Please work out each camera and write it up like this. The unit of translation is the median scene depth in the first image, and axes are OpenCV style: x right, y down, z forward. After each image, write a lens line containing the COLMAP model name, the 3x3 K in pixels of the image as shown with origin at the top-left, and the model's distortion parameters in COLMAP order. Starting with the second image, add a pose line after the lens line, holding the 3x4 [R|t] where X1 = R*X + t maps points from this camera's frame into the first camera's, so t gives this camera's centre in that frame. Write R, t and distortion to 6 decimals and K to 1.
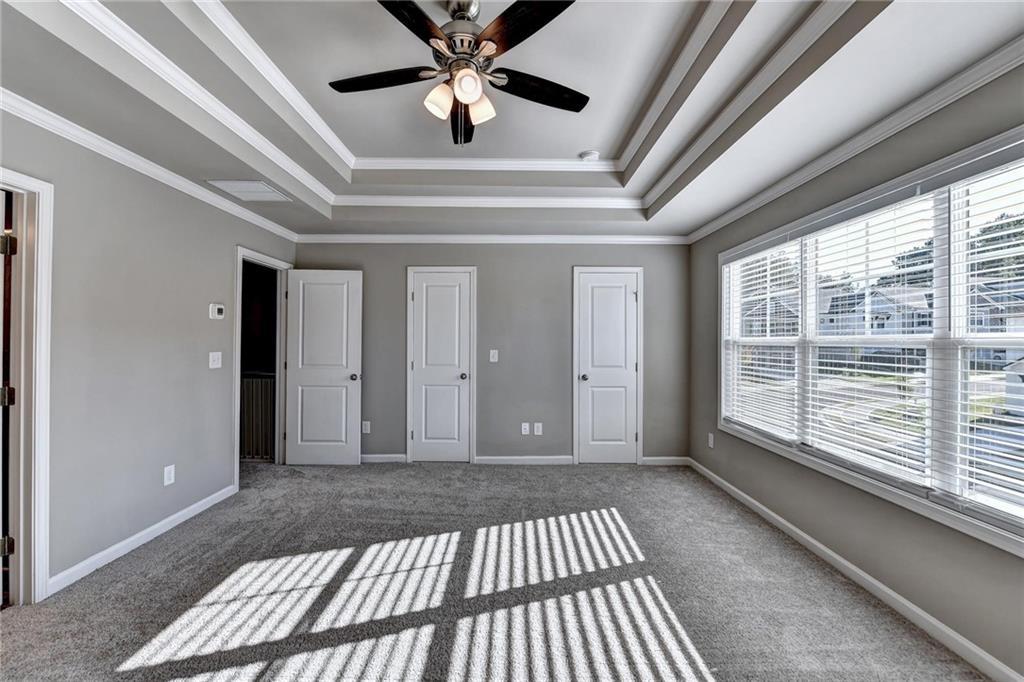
lens RADIAL K [[409.3, 0, 512.0], [0, 409.3, 341.0], [0, 0, 1]] dist [-0.005066, -0.000398]
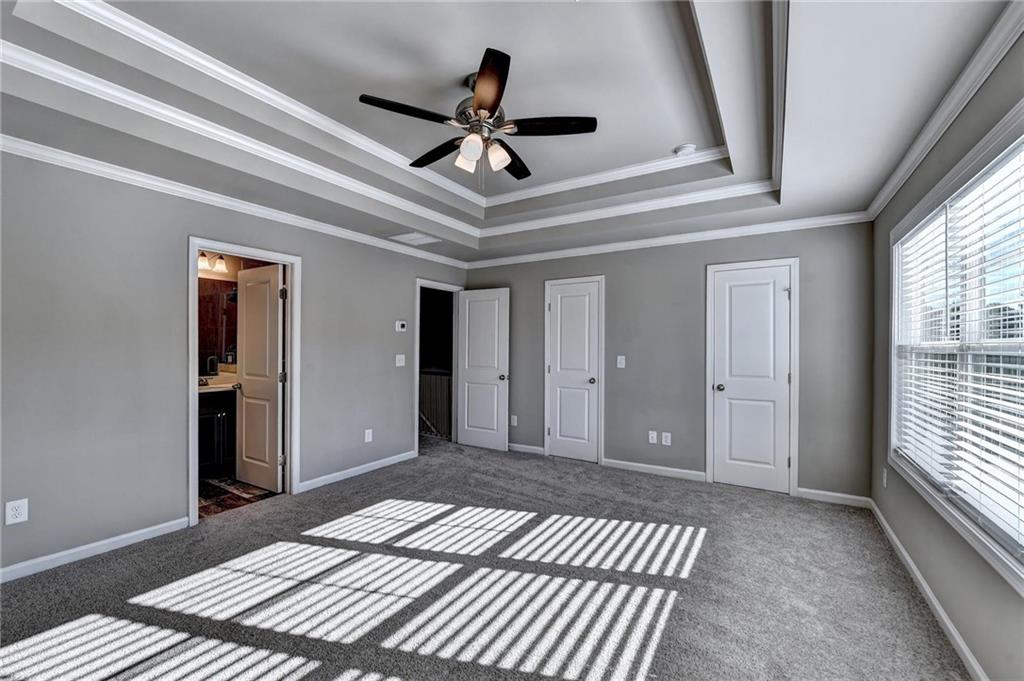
lens RADIAL K [[415.6, 0, 511.7], [0, 415.6, 347.9], [0, 0, 1]] dist [-0.001986, -0.000153]
pose [[0.847665, 0.000387, -0.530532, 0.369649], [-0.000873, 0.999999, -0.000665, 0.003874], [0.530531, 0.001027, 0.847665, -0.021310]]
